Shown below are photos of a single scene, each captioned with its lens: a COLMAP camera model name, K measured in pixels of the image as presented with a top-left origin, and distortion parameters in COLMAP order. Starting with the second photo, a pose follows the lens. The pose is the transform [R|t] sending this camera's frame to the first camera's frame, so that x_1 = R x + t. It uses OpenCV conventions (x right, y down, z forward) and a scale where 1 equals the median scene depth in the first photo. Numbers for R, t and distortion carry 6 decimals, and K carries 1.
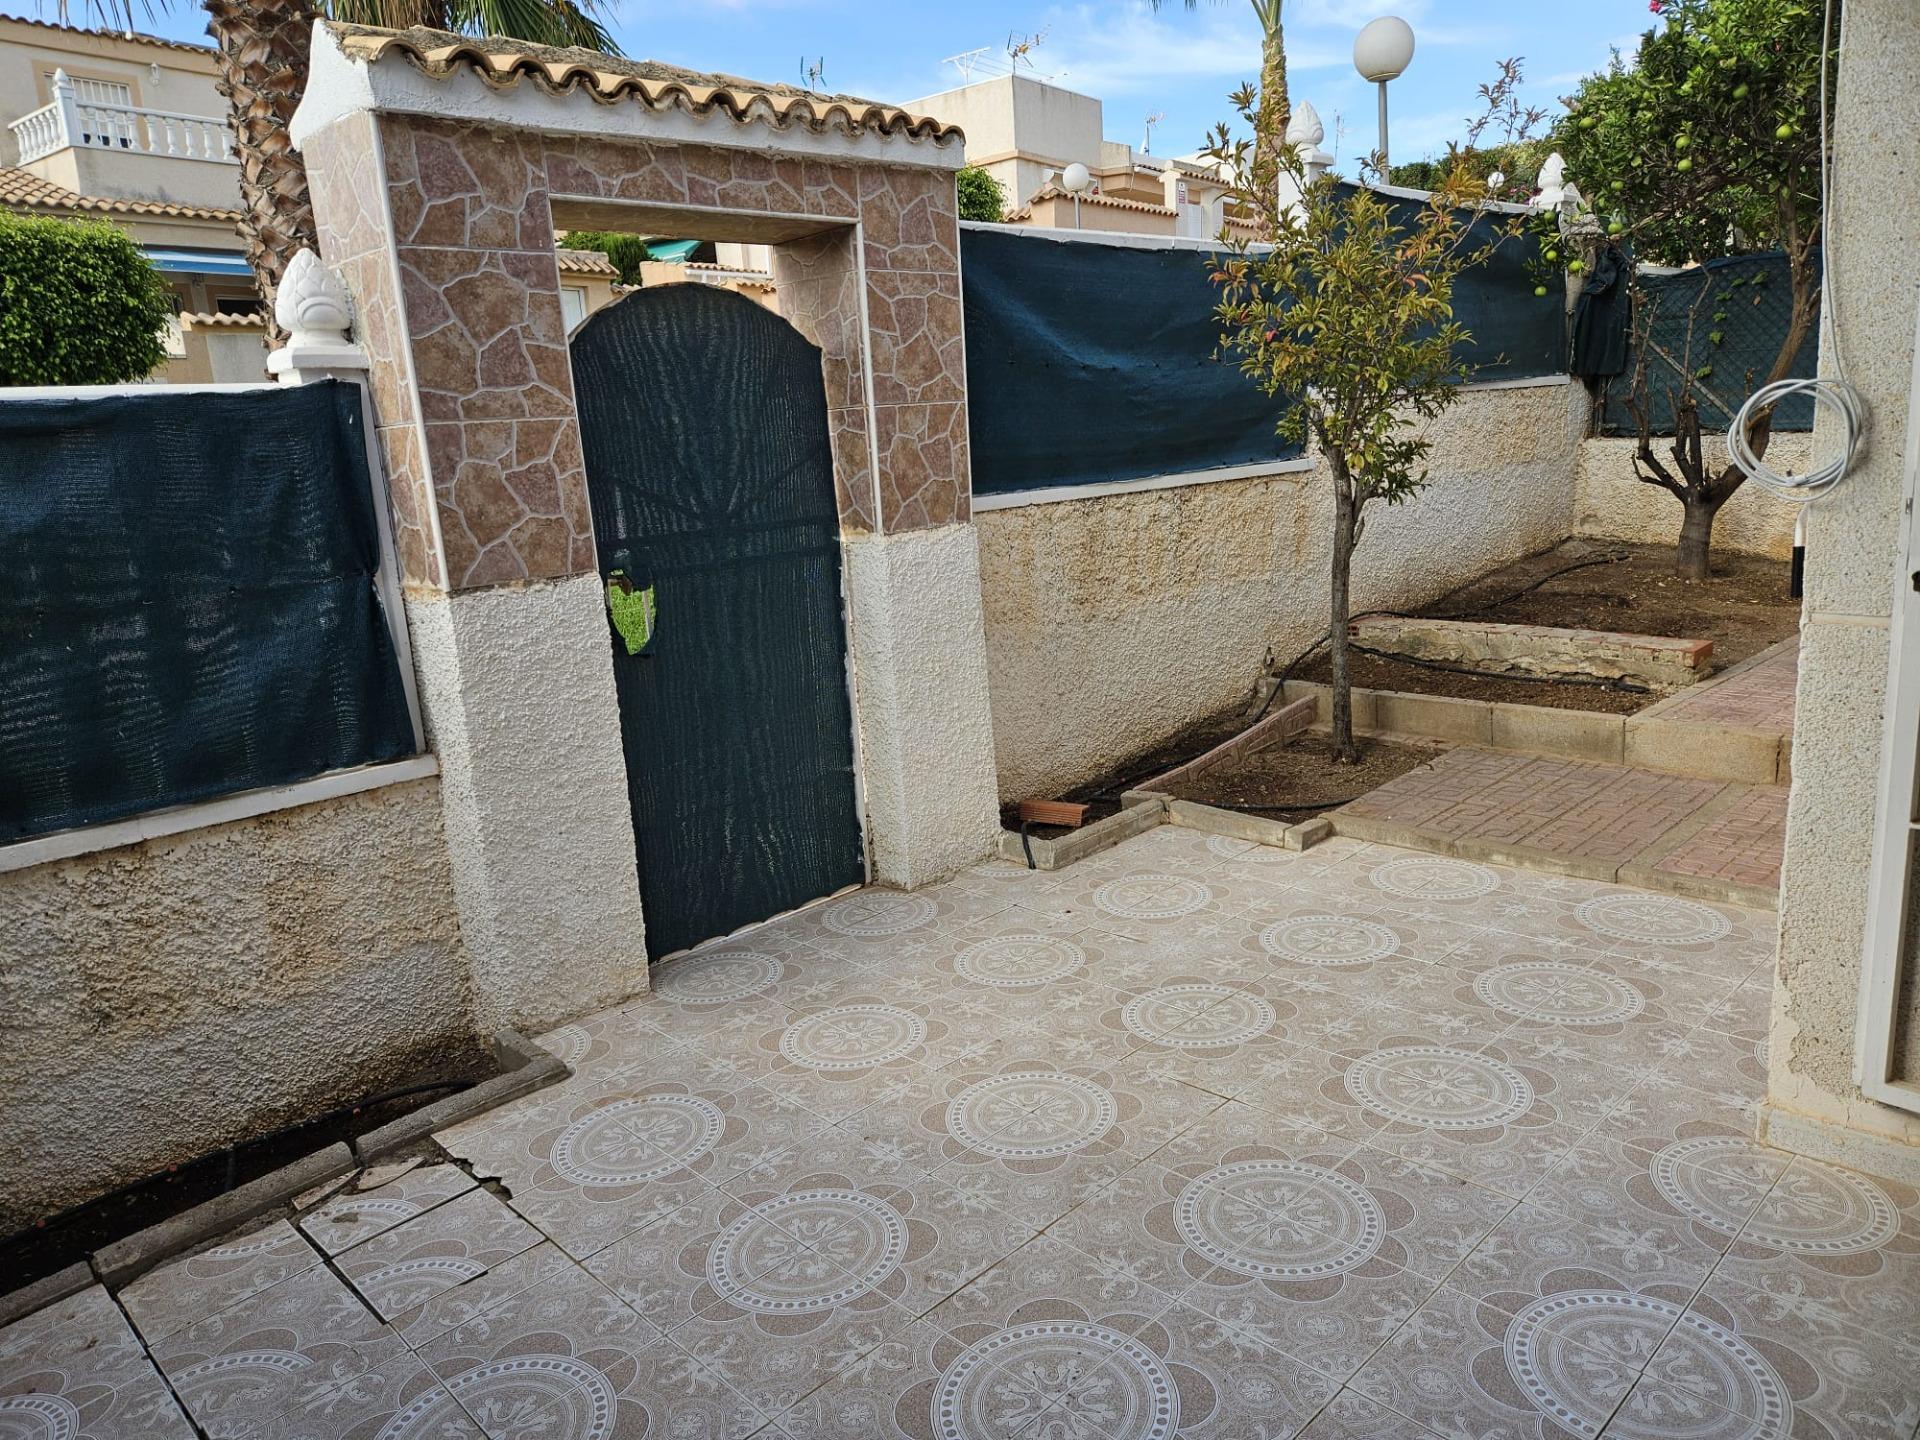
lens RADIAL K [[1235.6, 0, 958.2], [0, 1235.6, 719.9], [0, 0, 1]] dist [0.024768, -0.002937]
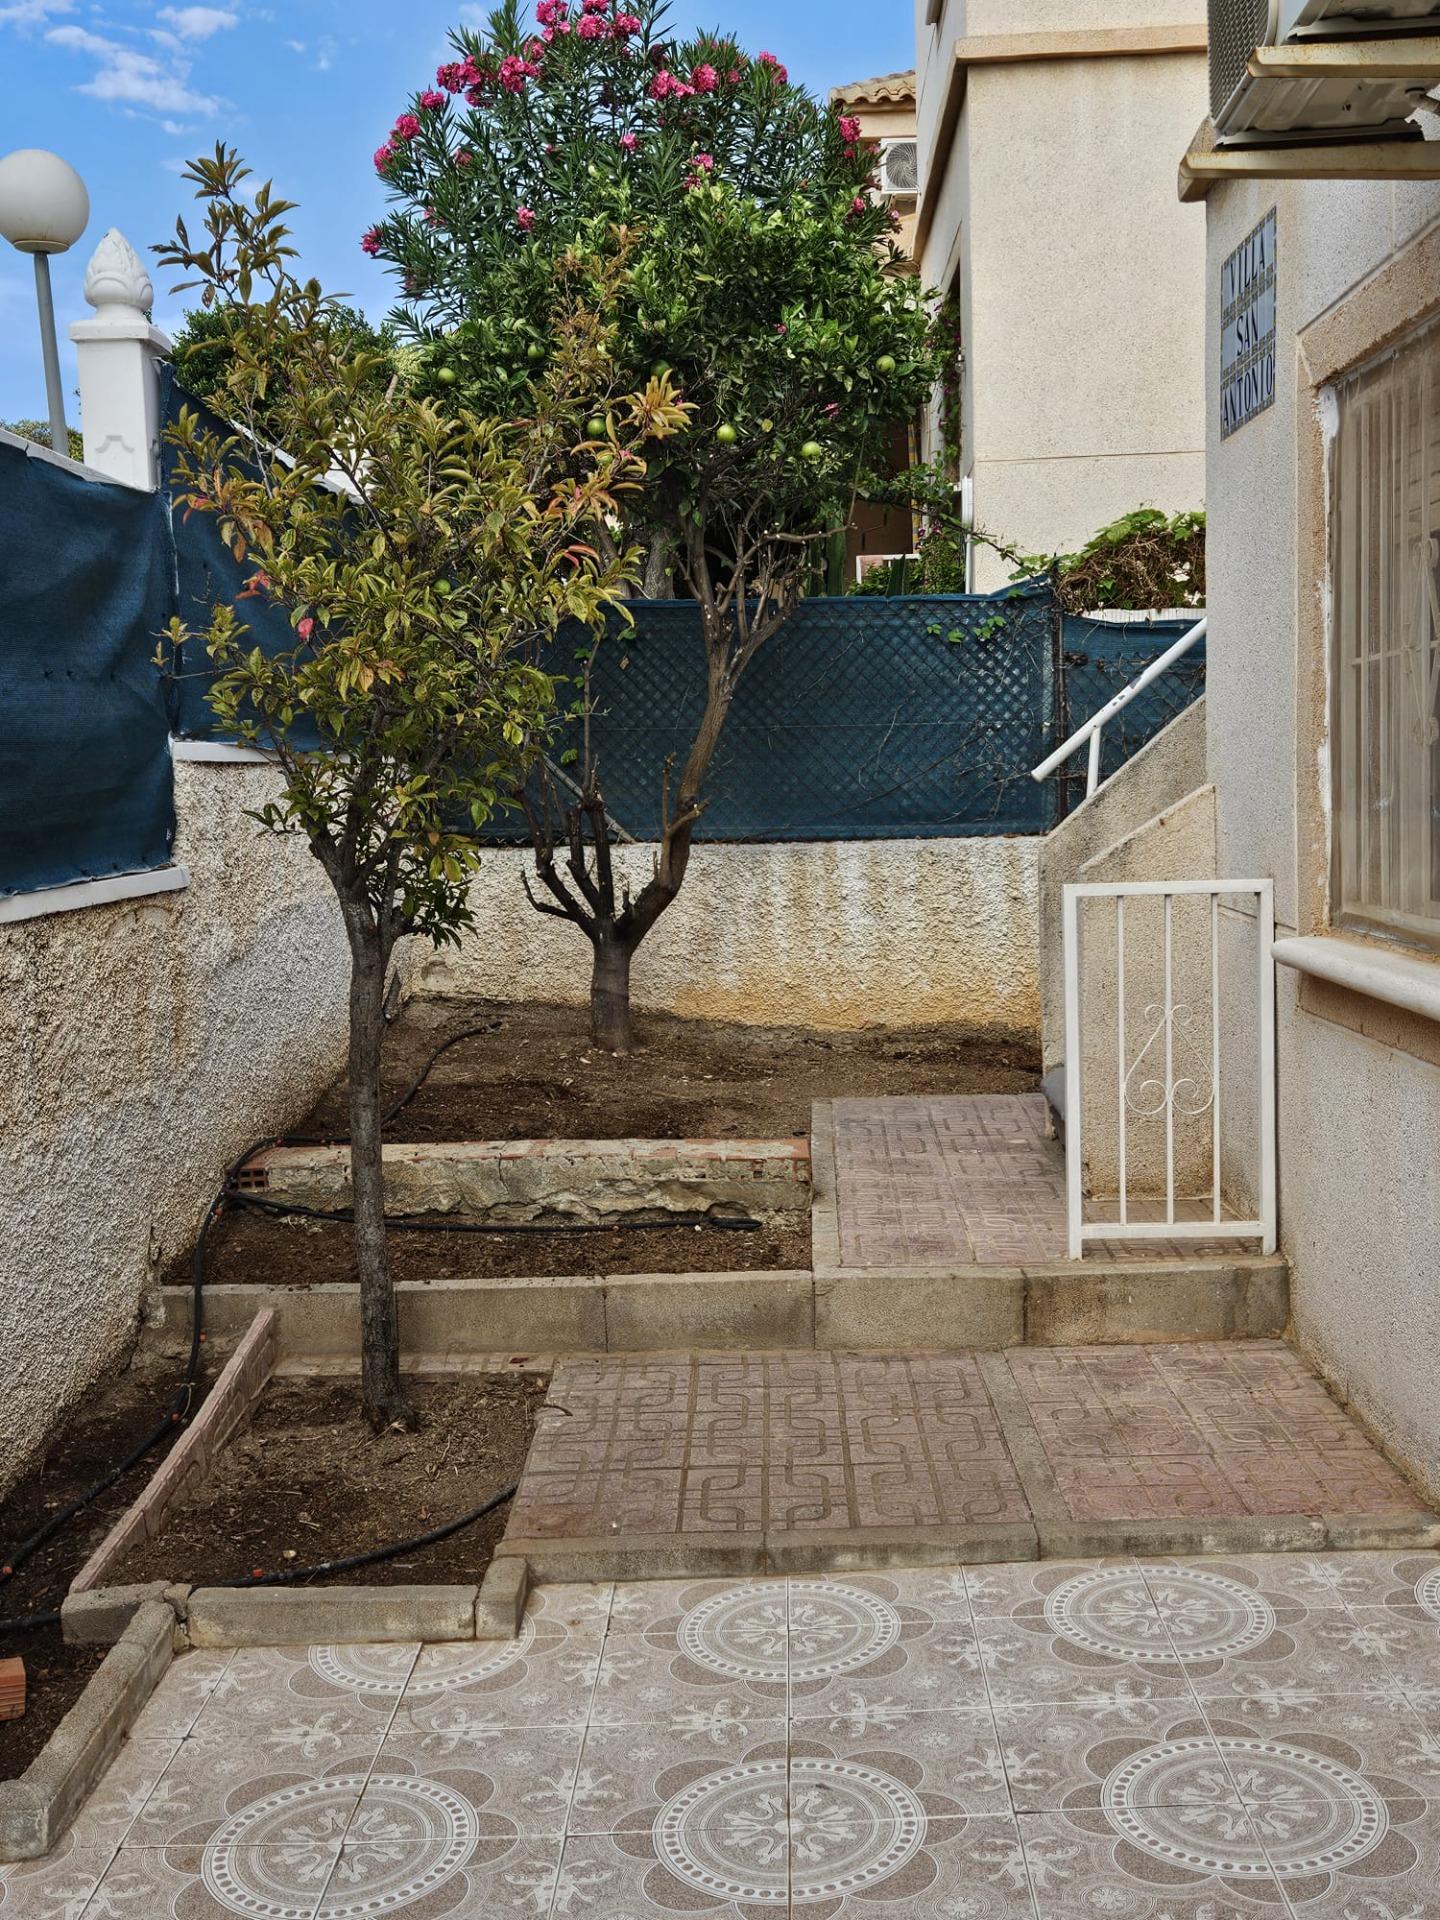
lens RADIAL K [[1969.9, 0, 719.0], [0, 1969.9, 968.7], [0, 0, 1]] dist [0.056311, 0.000000]
pose [[0.713819, -0.027746, 0.699781, -0.170710], [0.142734, 0.984006, -0.106582, -0.048798], [-0.685631, 0.175963, 0.706362, 0.274904]]
